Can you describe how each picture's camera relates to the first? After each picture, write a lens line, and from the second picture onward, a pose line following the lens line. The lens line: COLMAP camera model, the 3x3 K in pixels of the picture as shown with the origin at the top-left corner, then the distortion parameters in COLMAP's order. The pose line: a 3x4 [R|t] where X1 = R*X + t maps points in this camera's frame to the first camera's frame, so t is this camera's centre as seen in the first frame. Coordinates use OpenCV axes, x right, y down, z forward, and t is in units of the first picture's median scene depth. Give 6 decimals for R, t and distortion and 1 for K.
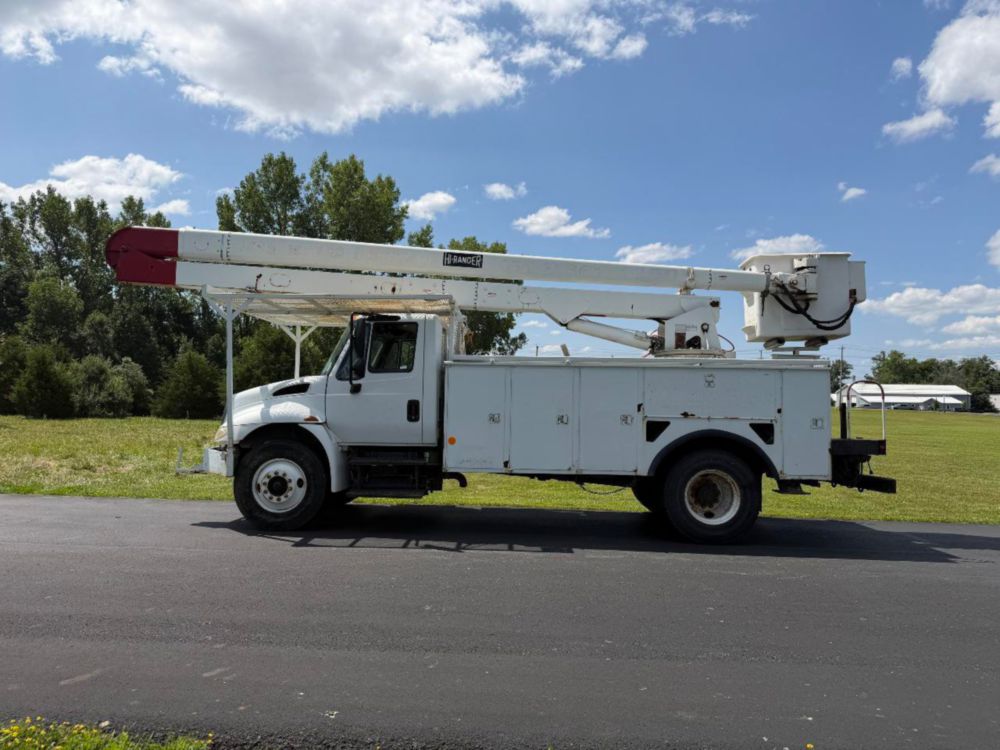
lens RADIAL K [[706.9, 0, 505.5], [0, 706.9, 375.1], [0, 0, 1]] dist [0.031441, -0.053109]
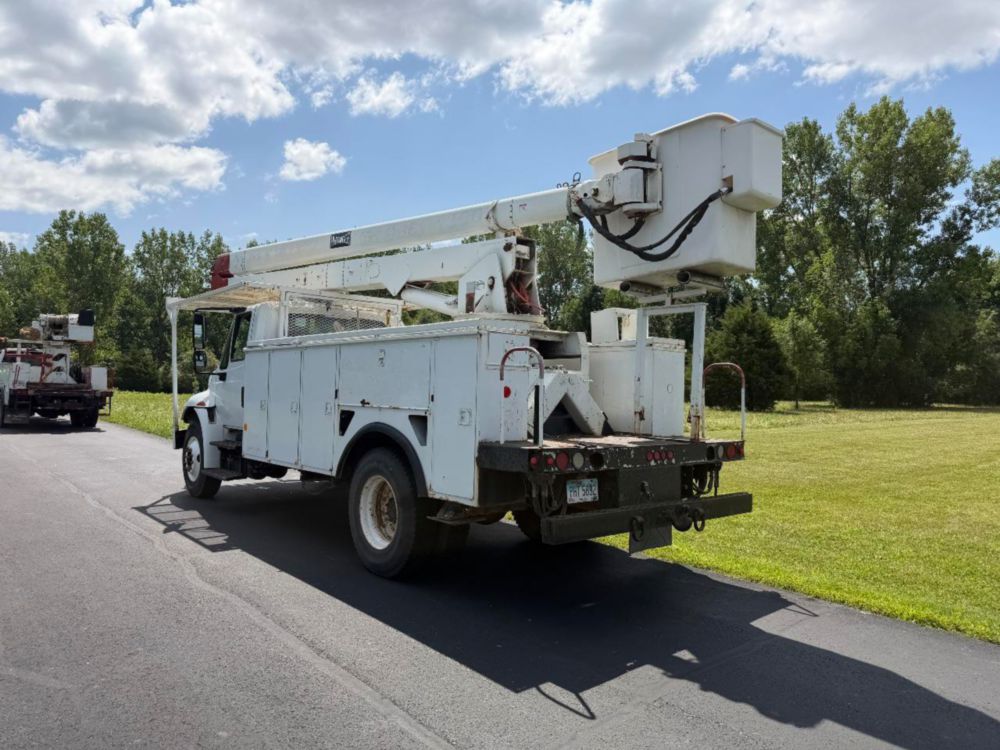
lens RADIAL K [[706.9, 0, 505.5], [0, 706.9, 375.1], [0, 0, 1]] dist [0.031441, -0.053109]
pose [[0.643394, -0.021474, -0.765234, 0.137475], [0.038978, 0.999229, 0.004731, 0.003962], [0.764542, -0.032871, 0.643735, 0.088017]]
